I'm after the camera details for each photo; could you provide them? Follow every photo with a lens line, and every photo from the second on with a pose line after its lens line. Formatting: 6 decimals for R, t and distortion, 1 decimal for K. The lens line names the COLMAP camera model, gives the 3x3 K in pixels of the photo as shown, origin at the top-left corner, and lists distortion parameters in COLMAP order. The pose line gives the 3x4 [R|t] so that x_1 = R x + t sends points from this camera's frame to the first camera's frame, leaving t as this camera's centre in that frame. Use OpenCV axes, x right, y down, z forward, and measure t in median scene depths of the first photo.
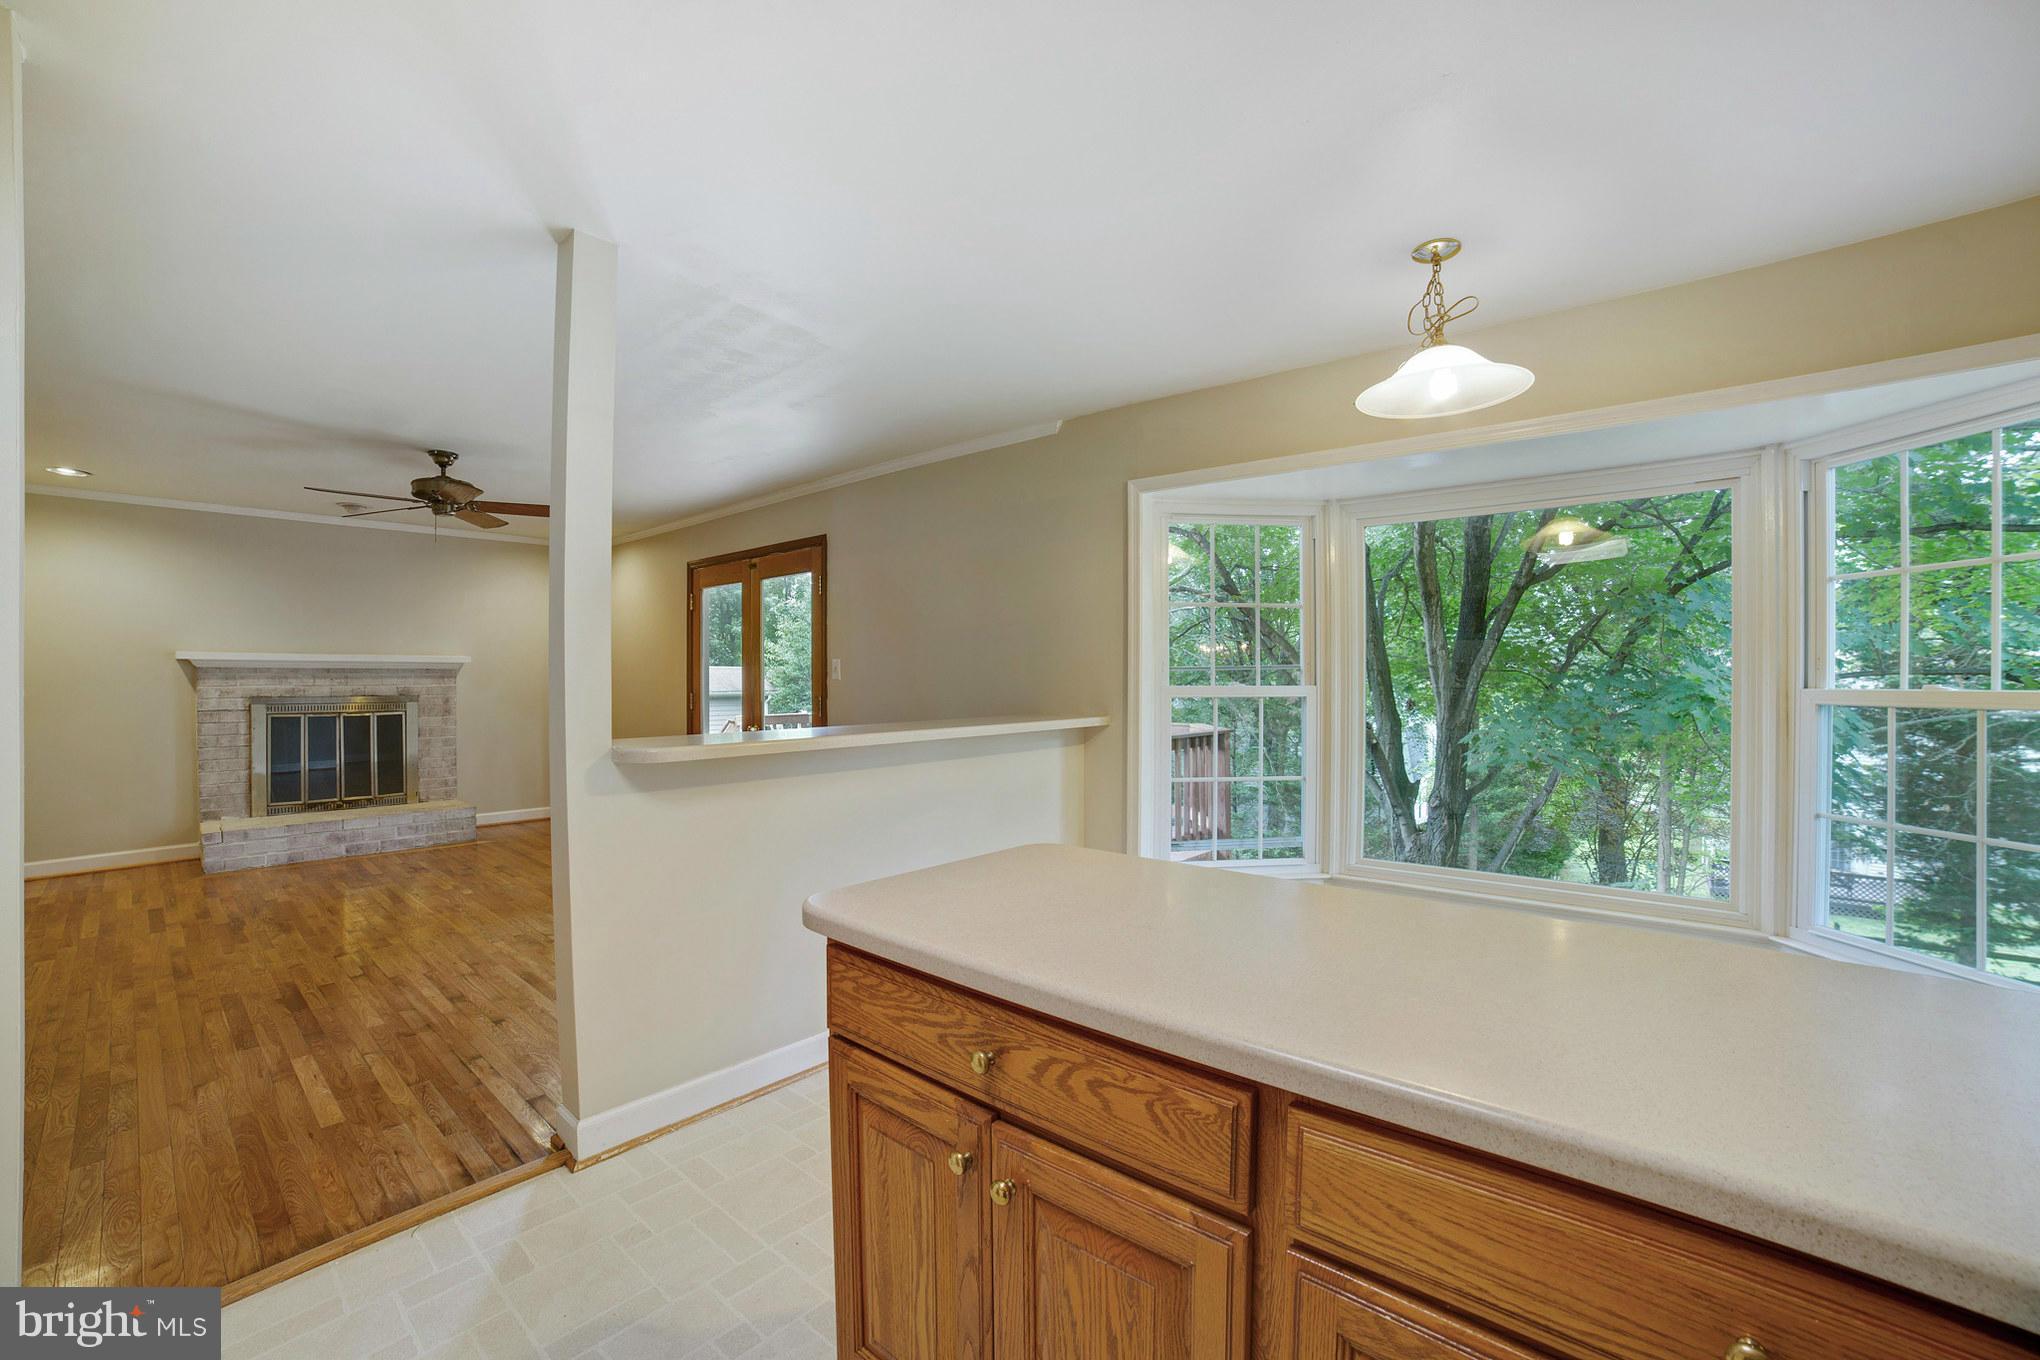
lens RADIAL K [[823.0, 0, 1020.0], [0, 823.0, 680.0], [0, 0, 1]] dist [-0.065069, 0.000305]
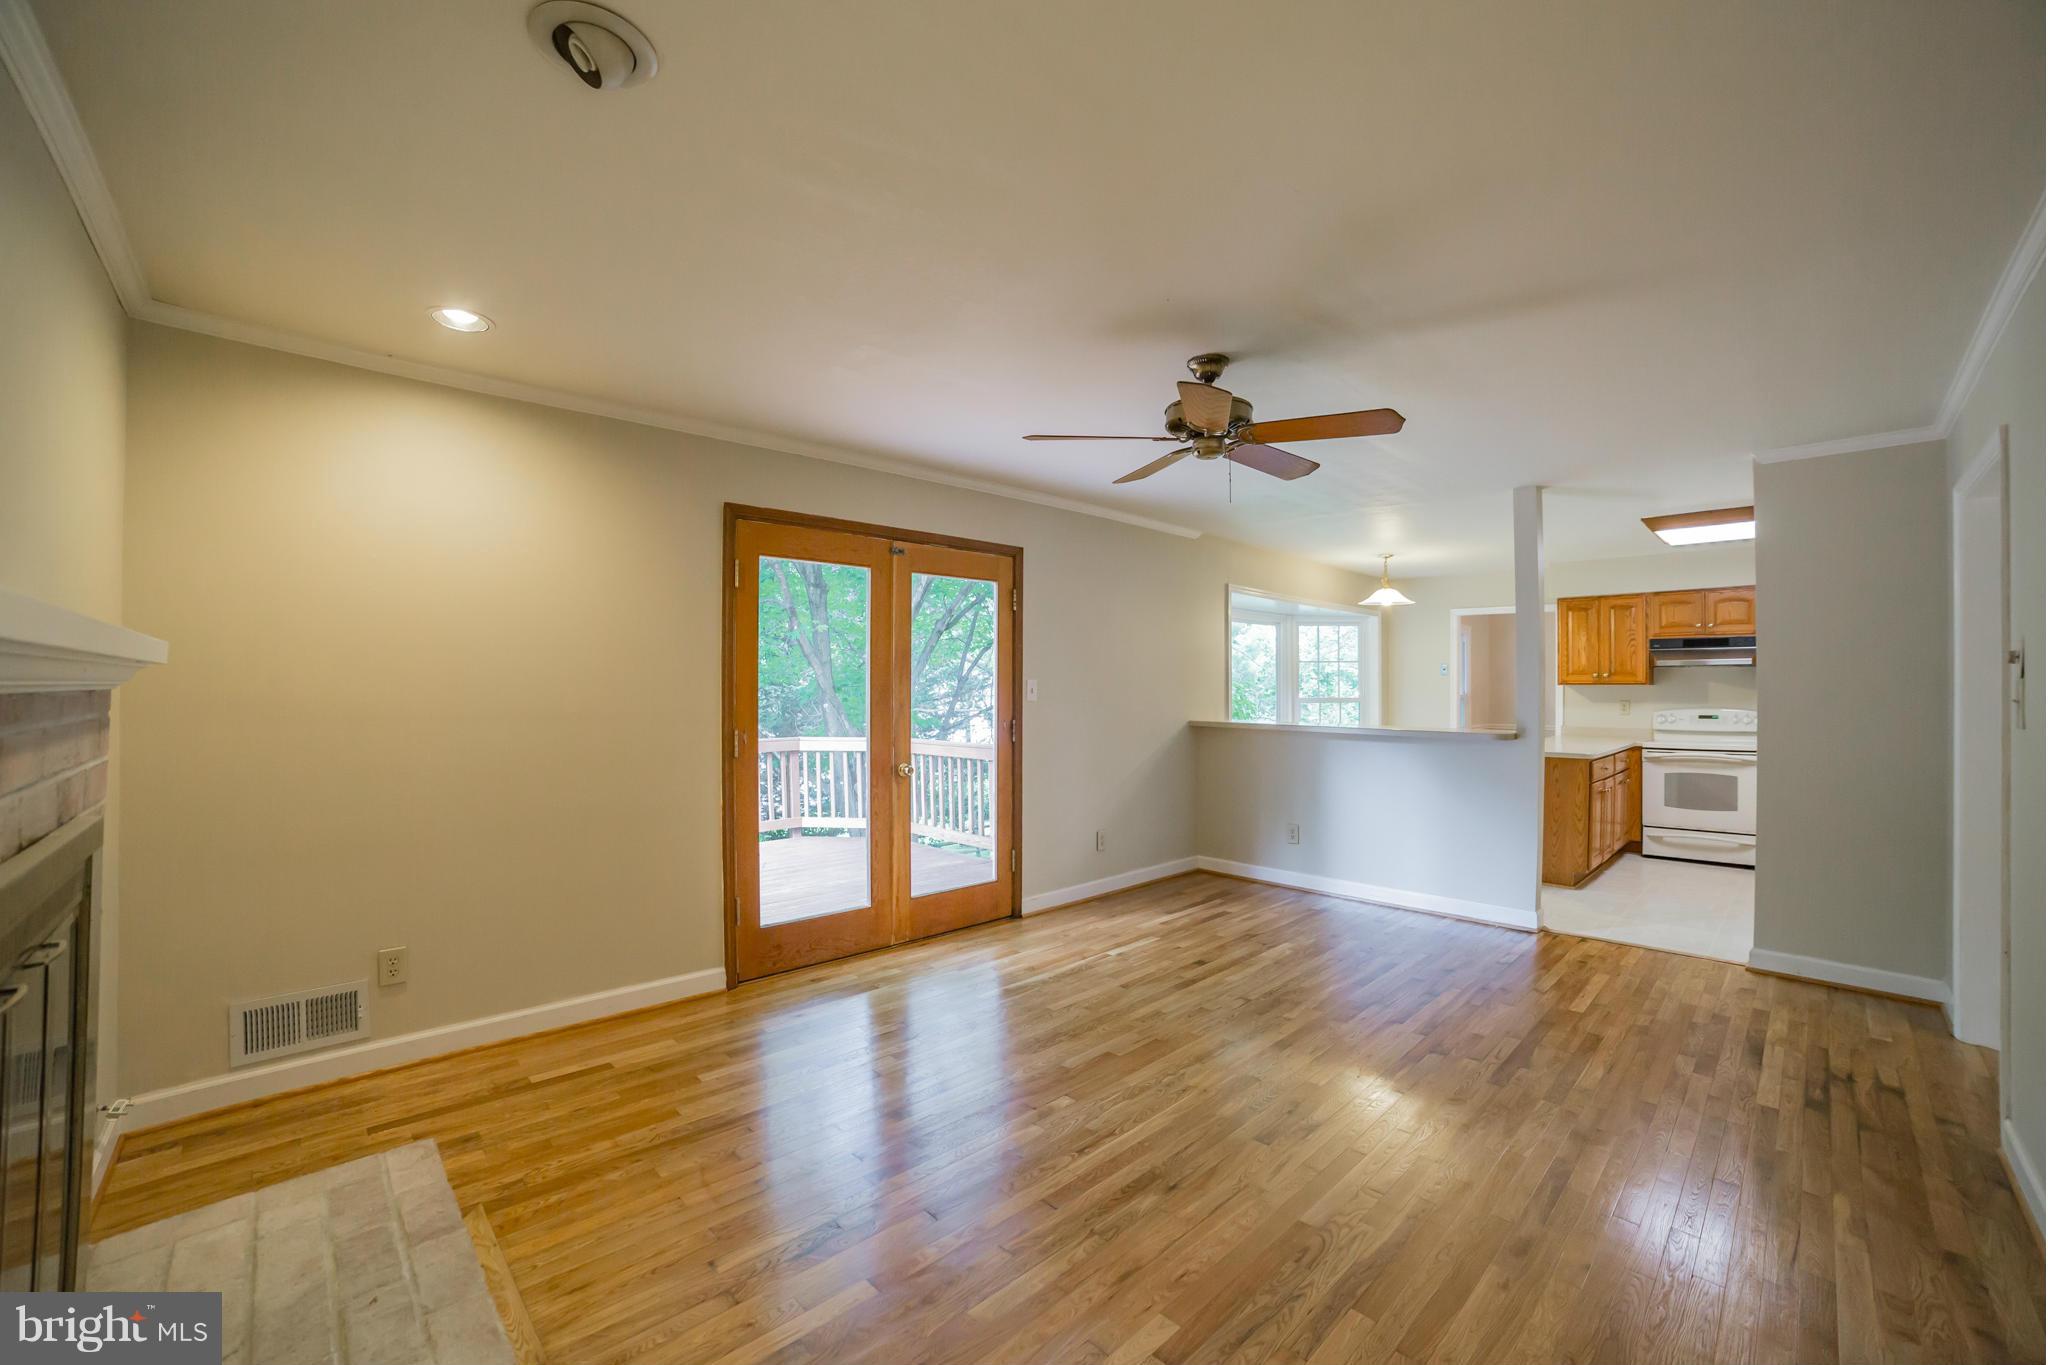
lens RADIAL K [[826.2, 0, 1024.0], [0, 826.2, 682.5], [0, 0, 1]] dist [-0.065069, 0.000305]
pose [[0.087525, -0.003916, 0.996155, -1.146745], [0.003696, 0.999987, 0.003606, -0.018831], [-0.996155, 0.003367, 0.087539, 0.846550]]
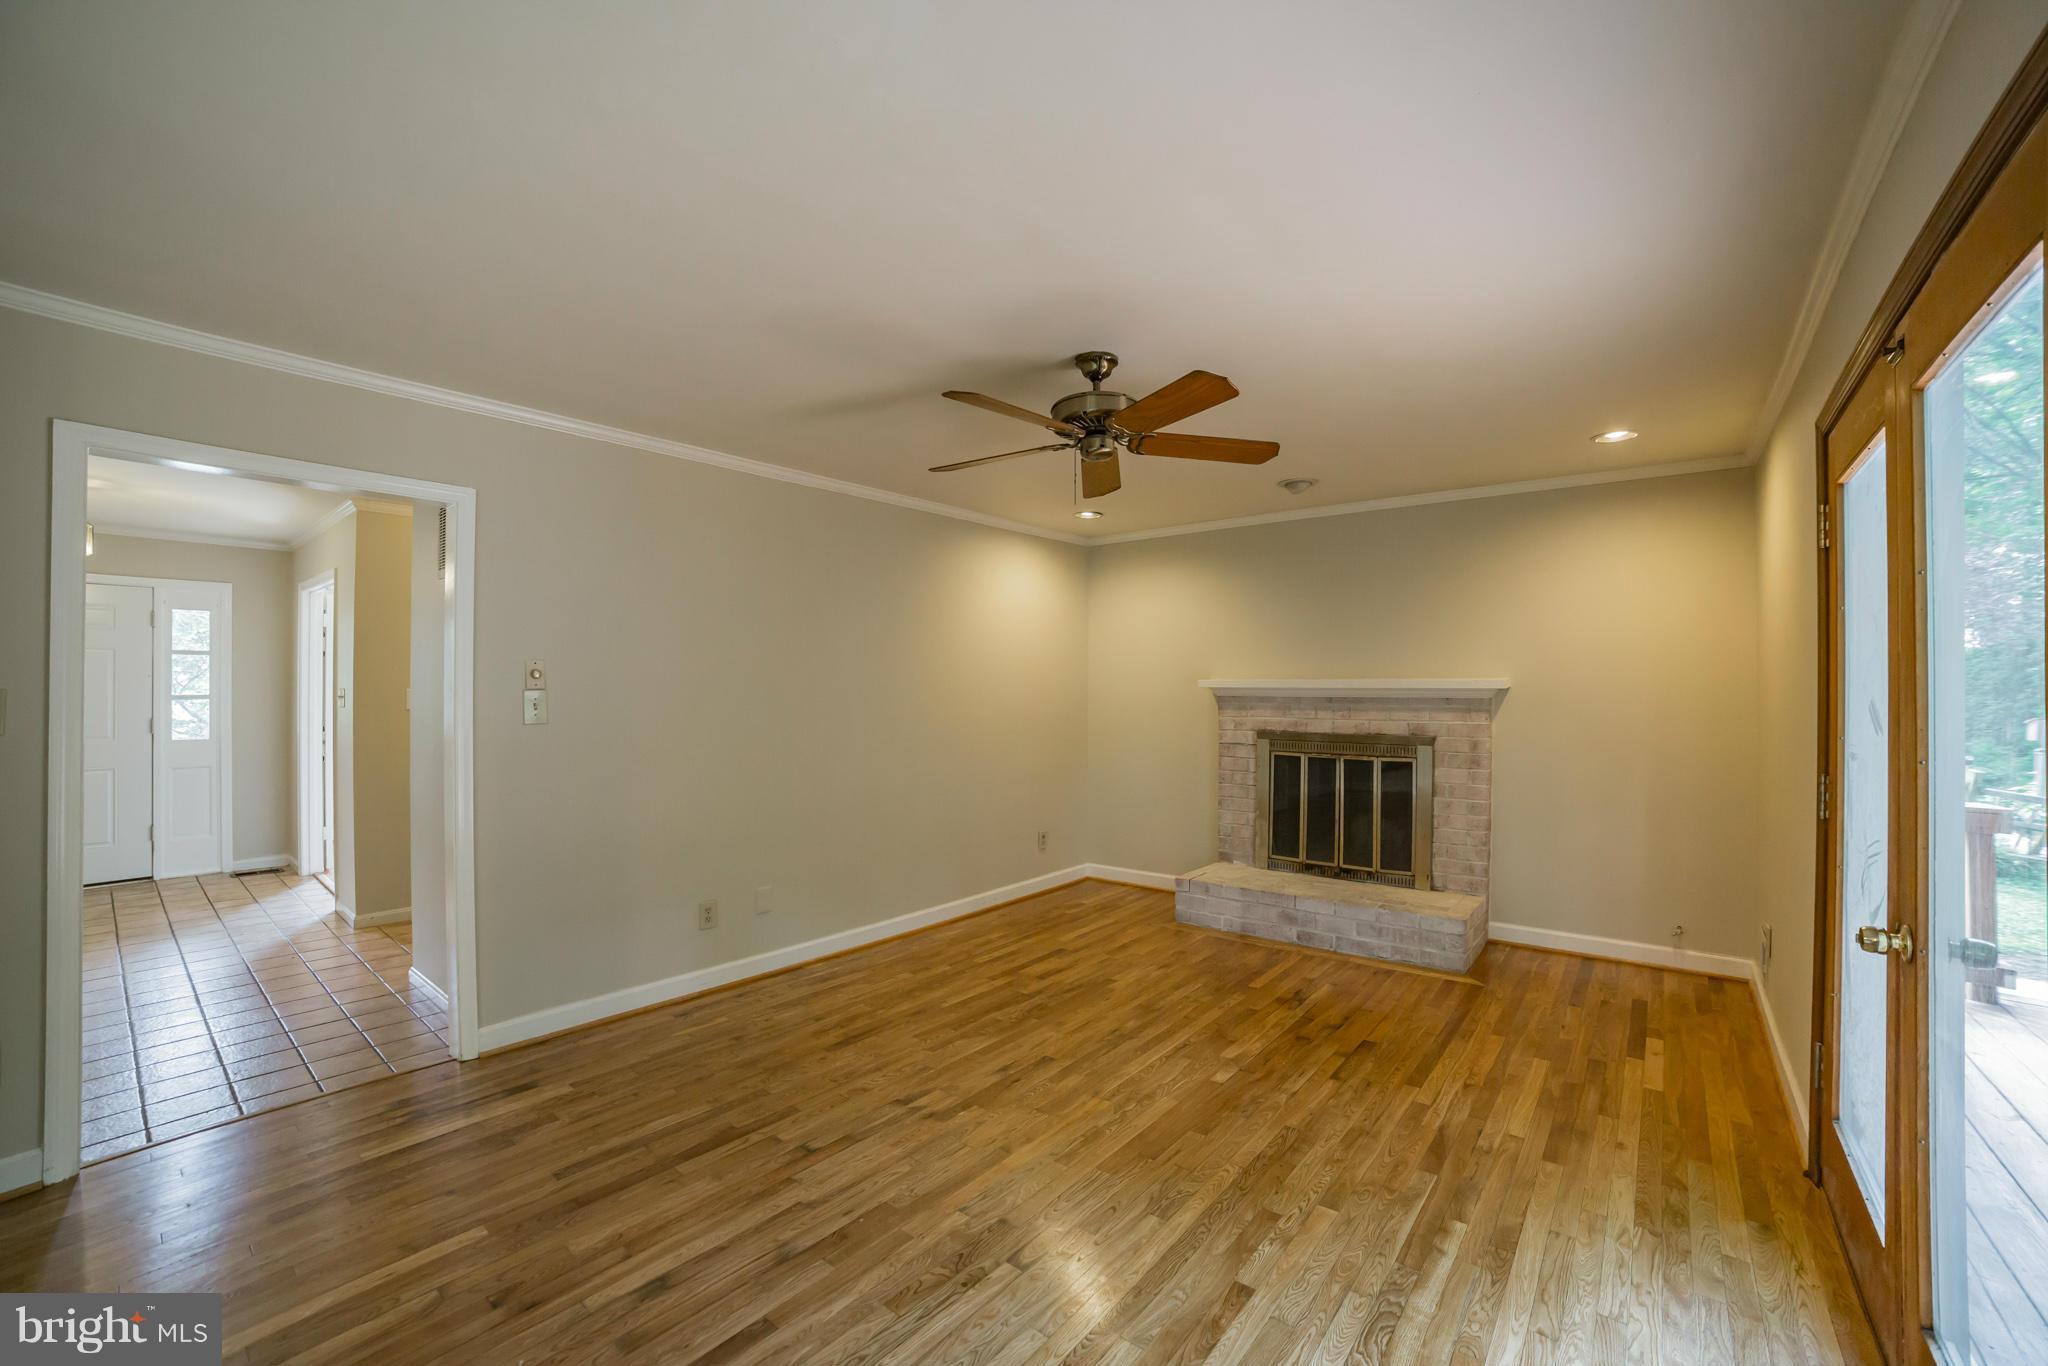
lens RADIAL K [[826.2, 0, 1024.0], [0, 826.2, 683.0], [0, 0, 1]] dist [-0.065069, 0.000305]
pose [[0.036262, -0.014007, -0.999244, -0.071909], [-0.006688, 0.999876, -0.014259, -0.016818], [0.999320, 0.007200, 0.036164, 0.709448]]
